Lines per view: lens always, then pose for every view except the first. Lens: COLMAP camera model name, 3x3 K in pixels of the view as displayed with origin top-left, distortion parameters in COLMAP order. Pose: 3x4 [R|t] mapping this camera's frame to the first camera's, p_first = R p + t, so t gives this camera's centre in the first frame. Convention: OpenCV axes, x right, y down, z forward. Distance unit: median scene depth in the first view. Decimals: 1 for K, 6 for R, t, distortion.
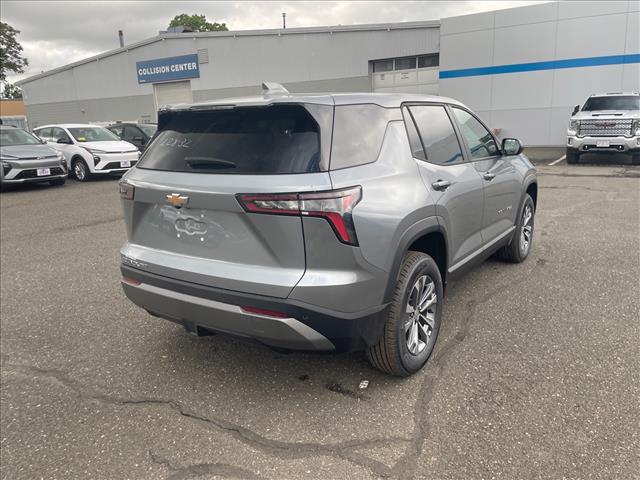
lens RADIAL K [[482.4, 0, 324.6], [0, 482.4, 237.4], [0, 0, 1]] dist [0.054811, -0.072398]
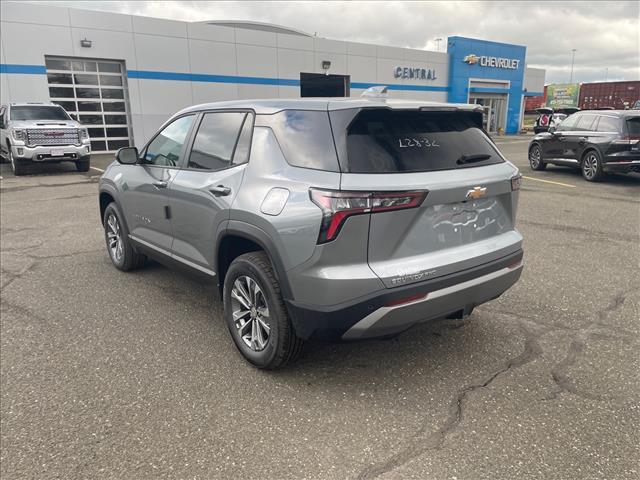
lens RADIAL K [[482.4, 0, 325.2], [0, 482.4, 242.6], [0, 0, 1]] dist [0.054811, -0.072398]
pose [[0.310742, -0.204534, 0.928227, -0.242640], [0.216175, 0.966188, 0.140530, -0.032970], [-0.925585, 0.156991, 0.344450, 0.160702]]
